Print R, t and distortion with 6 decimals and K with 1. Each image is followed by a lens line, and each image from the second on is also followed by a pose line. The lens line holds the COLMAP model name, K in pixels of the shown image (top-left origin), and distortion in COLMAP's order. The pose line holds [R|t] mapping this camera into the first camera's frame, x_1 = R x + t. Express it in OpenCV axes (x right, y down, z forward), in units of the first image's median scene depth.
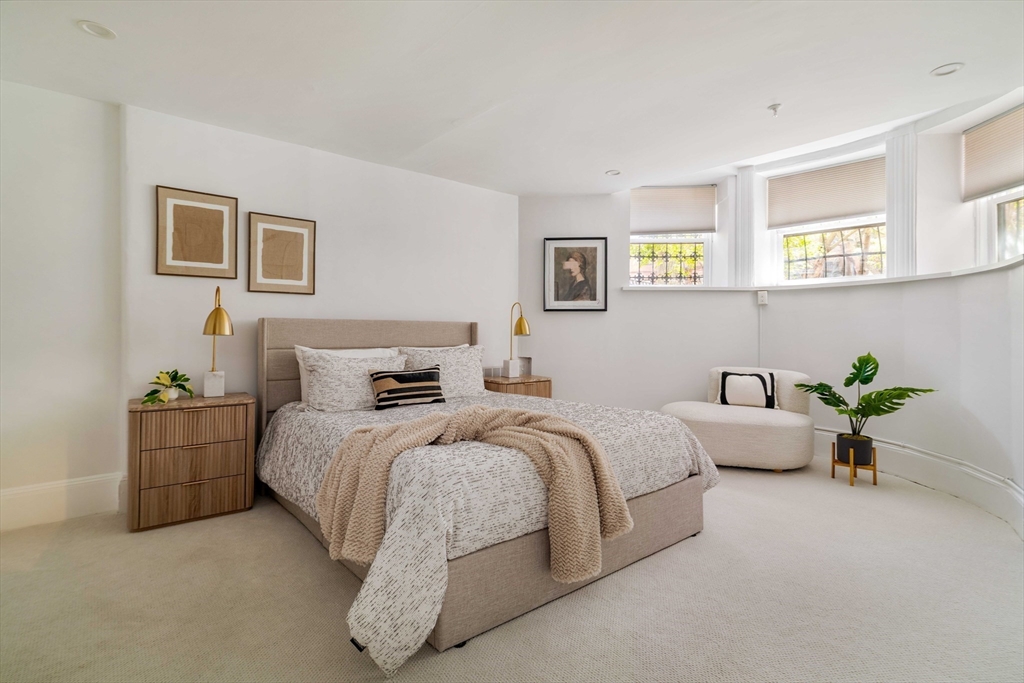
lens RADIAL K [[488.8, 0, 506.6], [0, 488.8, 322.2], [0, 0, 1]] dist [0.002337, 0.000592]
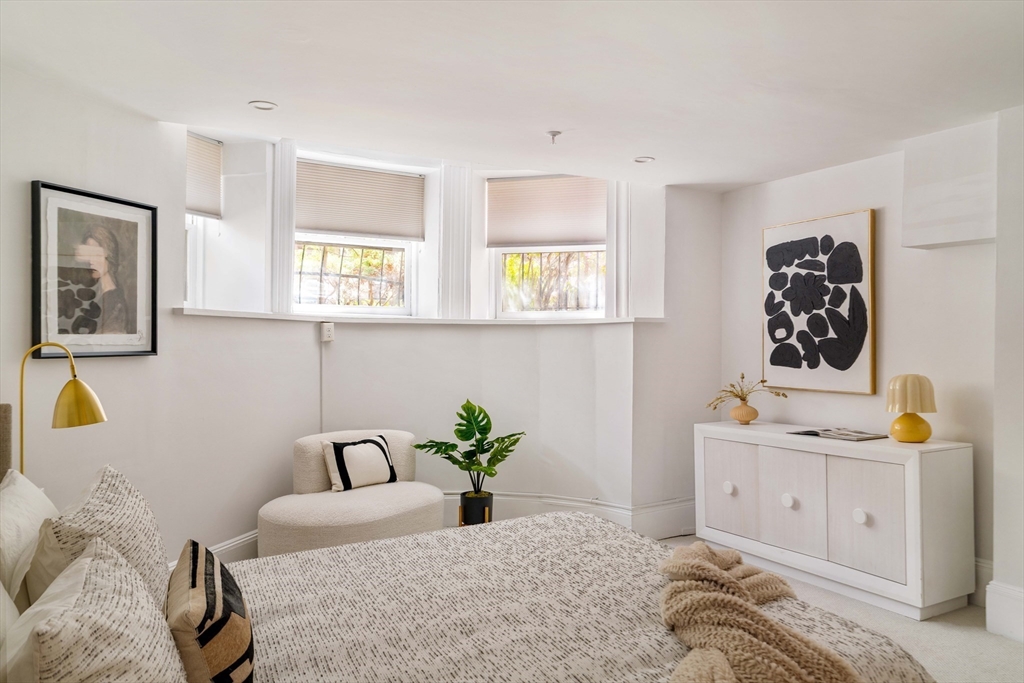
lens RADIAL K [[780.0, 0, 513.1], [0, 780.0, 337.5], [0, 0, 1]] dist [0.003638, 0.002202]
pose [[0.179617, -0.005117, 0.983723, -0.583053], [-0.011891, 0.999902, 0.007373, -0.057010], [-0.983665, -0.013022, 0.179539, 0.560726]]
